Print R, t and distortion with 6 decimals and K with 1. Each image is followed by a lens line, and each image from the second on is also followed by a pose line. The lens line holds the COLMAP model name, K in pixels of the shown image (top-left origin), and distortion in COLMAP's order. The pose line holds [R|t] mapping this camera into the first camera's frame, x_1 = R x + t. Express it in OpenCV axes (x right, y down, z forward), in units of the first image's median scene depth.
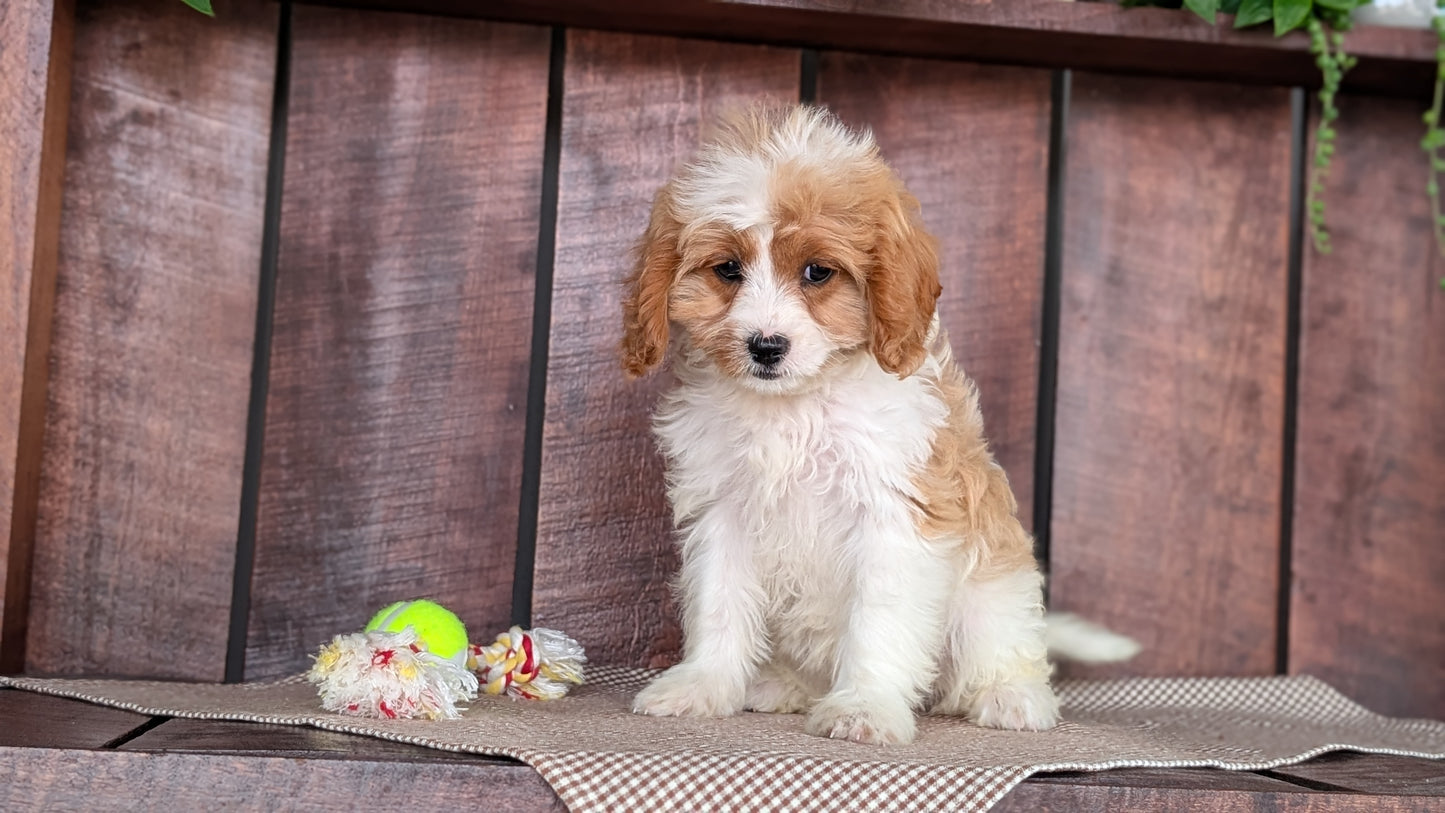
lens RADIAL K [[2090.0, 0, 779.4], [0, 2090.0, 402.1], [0, 0, 1]] dist [0.016733, 0.000000]
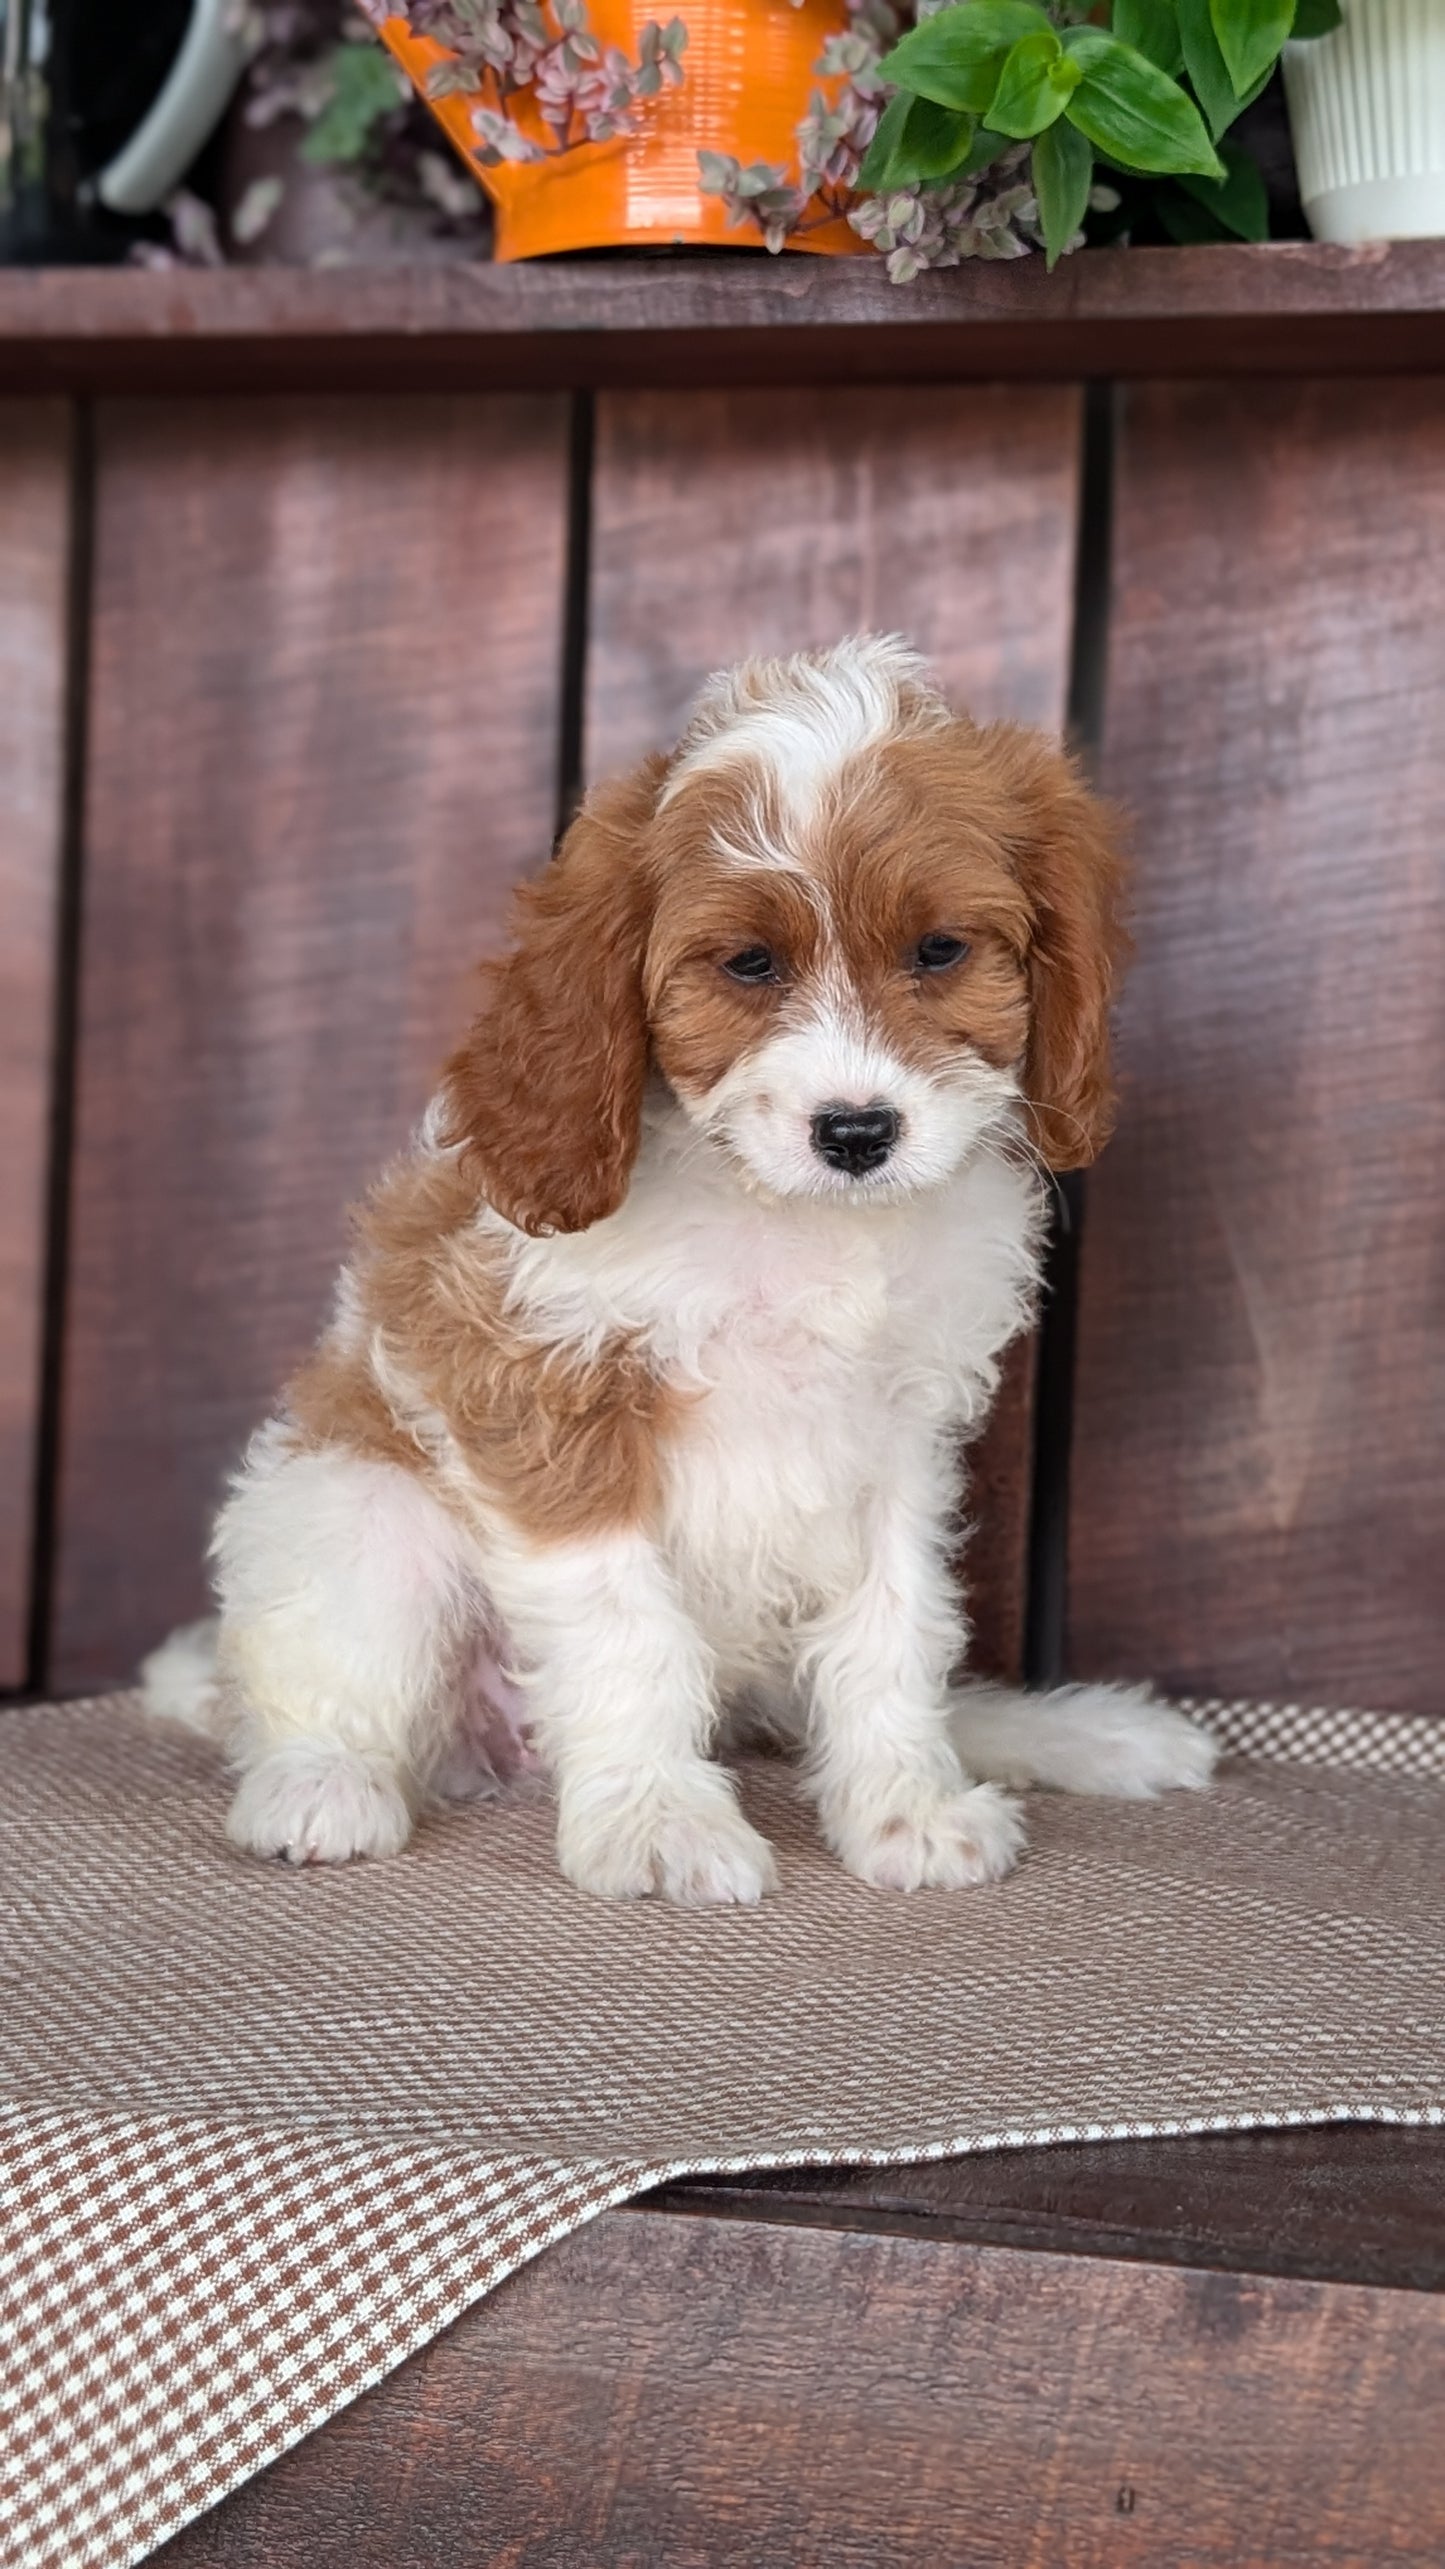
lens RADIAL K [[3715.6, 0, 708.9], [0, 3715.6, 1276.2], [0, 0, 1]] dist [0.016733, 0.000000]
pose [[0.919486, -0.003117, -0.393111, 0.271994], [0.042149, 0.994986, 0.090697, -0.050747], [0.390857, -0.099964, 0.915007, 0.191376]]
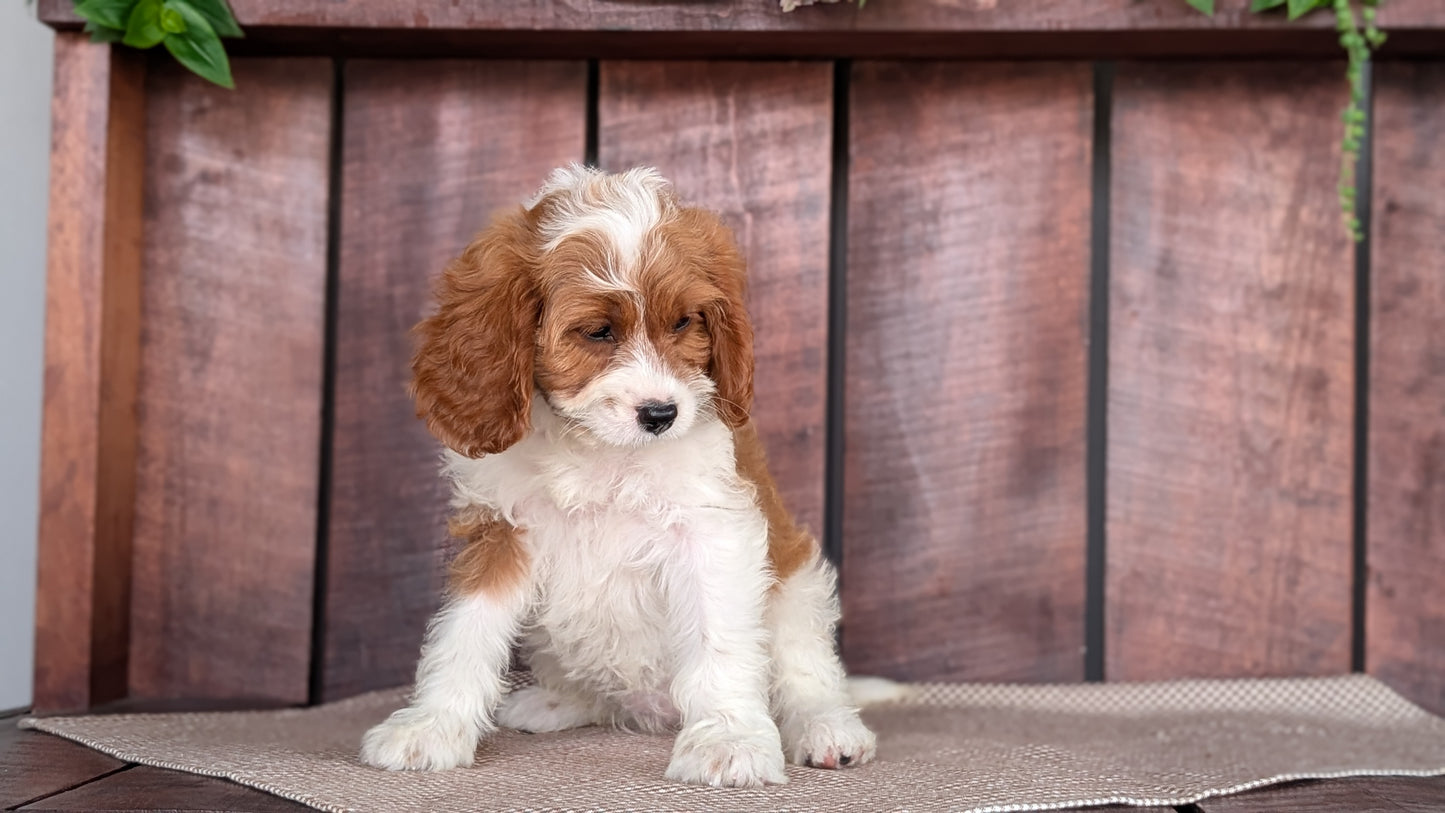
lens RADIAL K [[2090.0, 0, 740.3], [0, 2090.0, 384.2], [0, 0, 1]] dist [0.016733, 0.000000]
pose [[0.978485, -0.044342, -0.201497, 0.169729], [0.048882, 0.998649, 0.017611, -0.035195], [0.200444, -0.027081, 0.979331, 0.001174]]
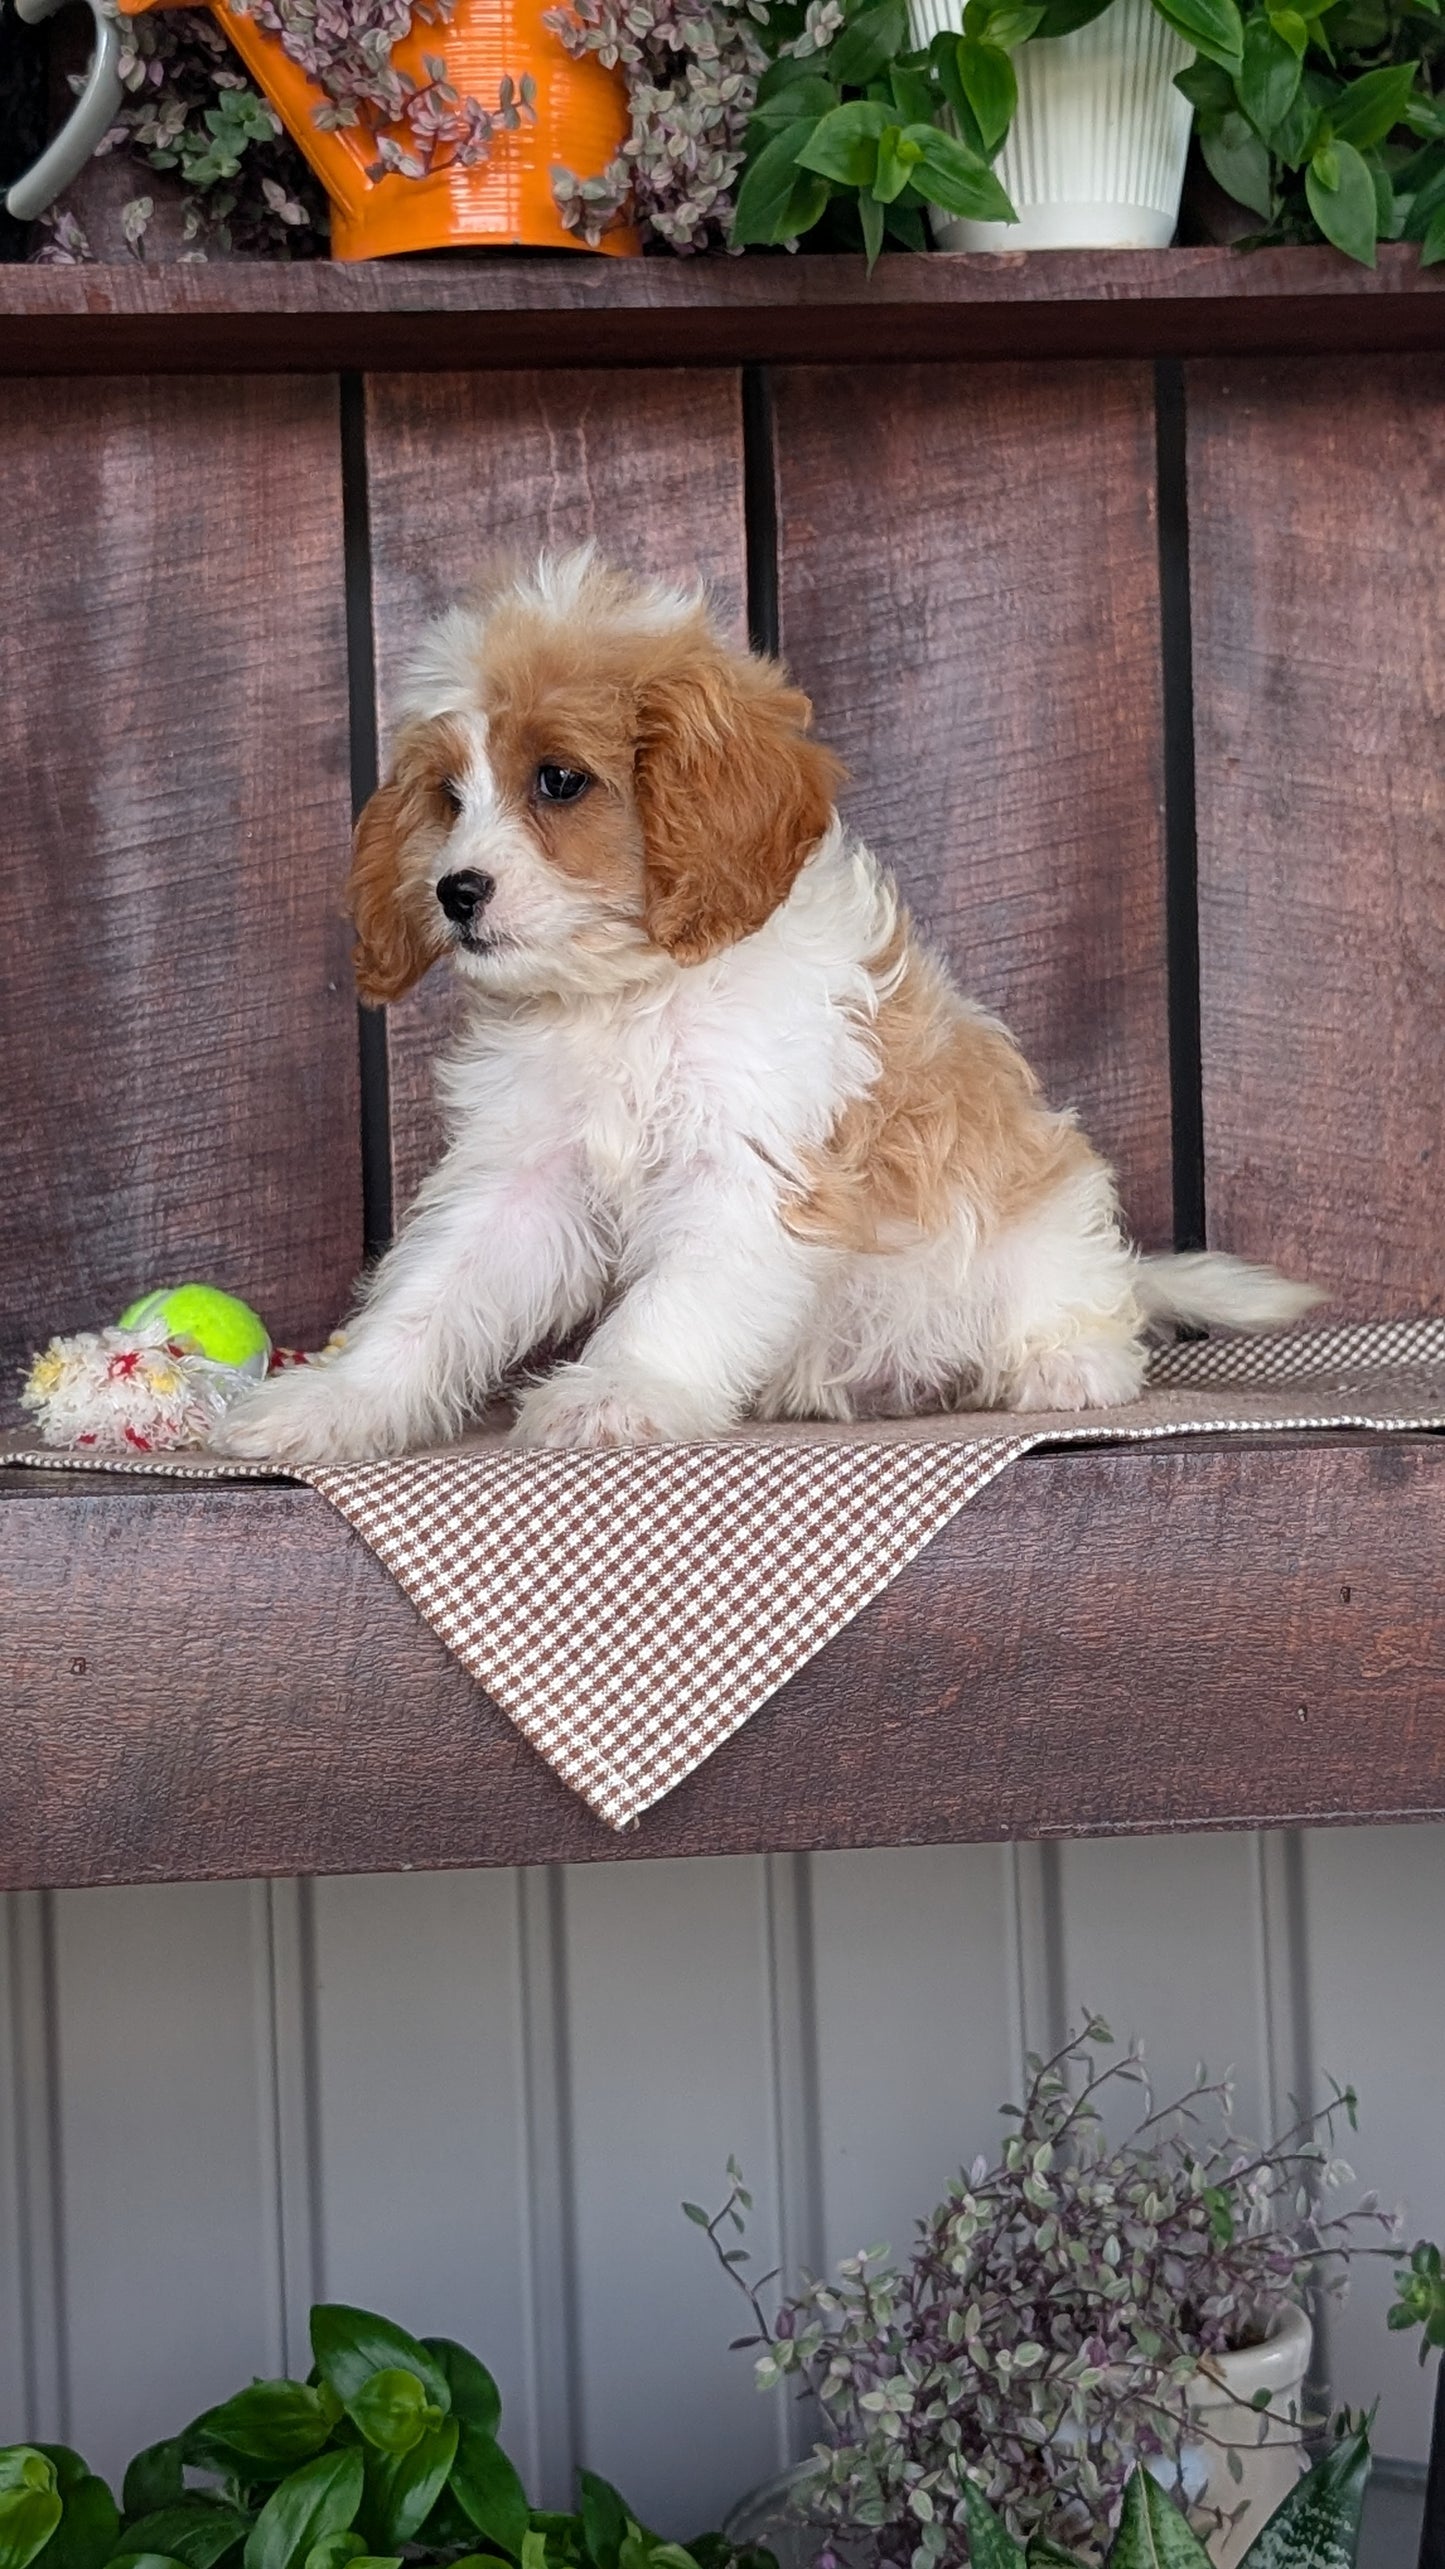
lens RADIAL K [[3715.6, 0, 737.4], [0, 3715.6, 1400.0], [0, 0, 1]] dist [0.016733, 0.000000]
pose [[0.993759, -0.079547, -0.078199, 0.074136], [0.088267, 0.989409, 0.115233, 0.007788], [0.068204, -0.121417, 0.990256, -0.136799]]
